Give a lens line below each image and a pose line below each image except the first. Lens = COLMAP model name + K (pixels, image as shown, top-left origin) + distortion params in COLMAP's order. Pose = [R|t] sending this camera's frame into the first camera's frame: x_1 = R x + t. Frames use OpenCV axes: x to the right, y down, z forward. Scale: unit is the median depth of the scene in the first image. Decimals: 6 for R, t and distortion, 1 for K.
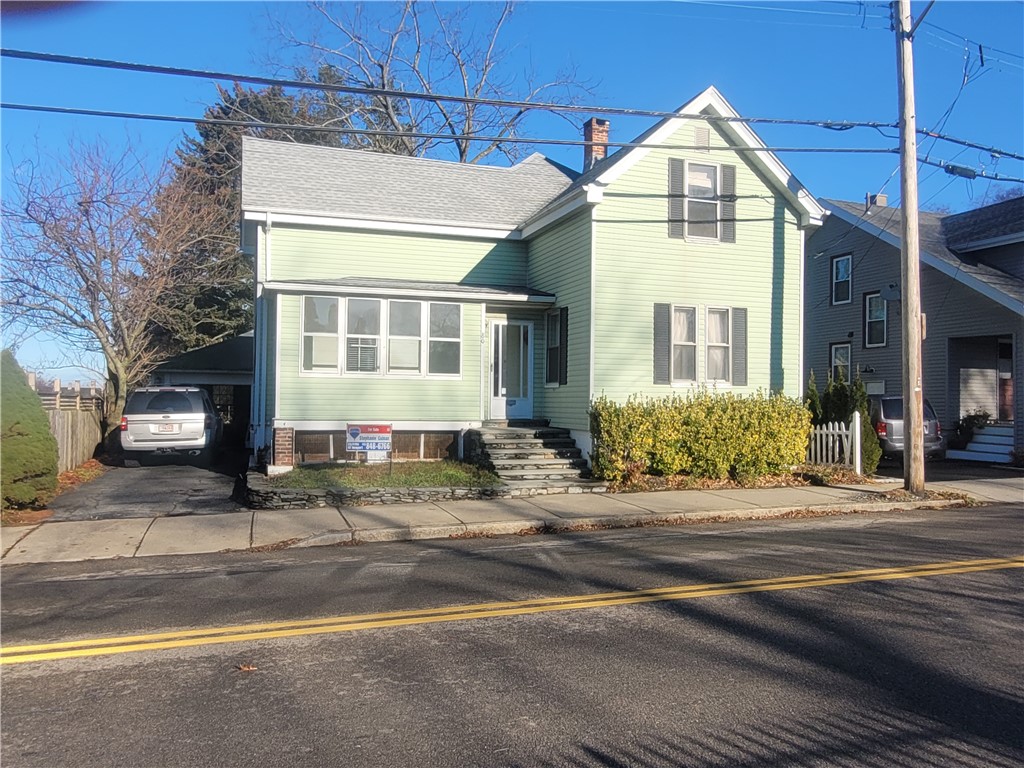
lens RADIAL K [[771.1, 0, 512.0], [0, 771.1, 384.0], [0, 0, 1]] dist [0.003967, -0.005193]
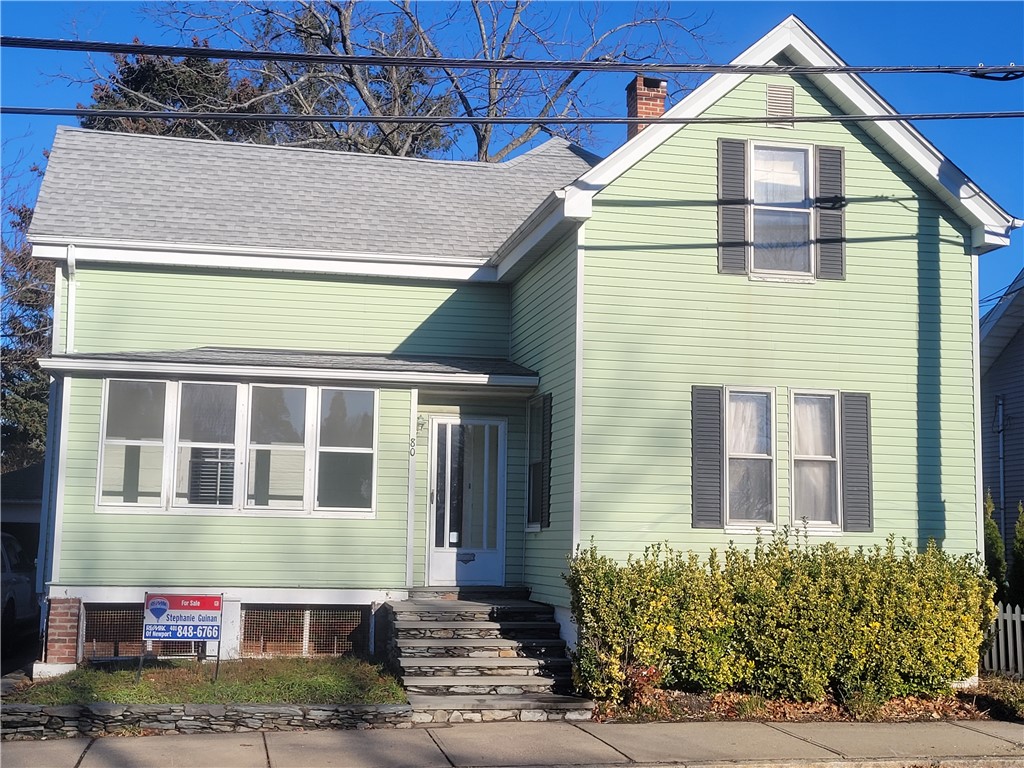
lens RADIAL K [[1300.2, 0, 512.0], [0, 1300.2, 384.0], [0, 0, 1]] dist [0.070884, -0.060770]
pose [[0.991206, -0.008874, -0.132030, 0.176893], [-0.005083, 0.994459, -0.105005, -0.003526], [0.132230, 0.104753, 0.985668, 0.023188]]
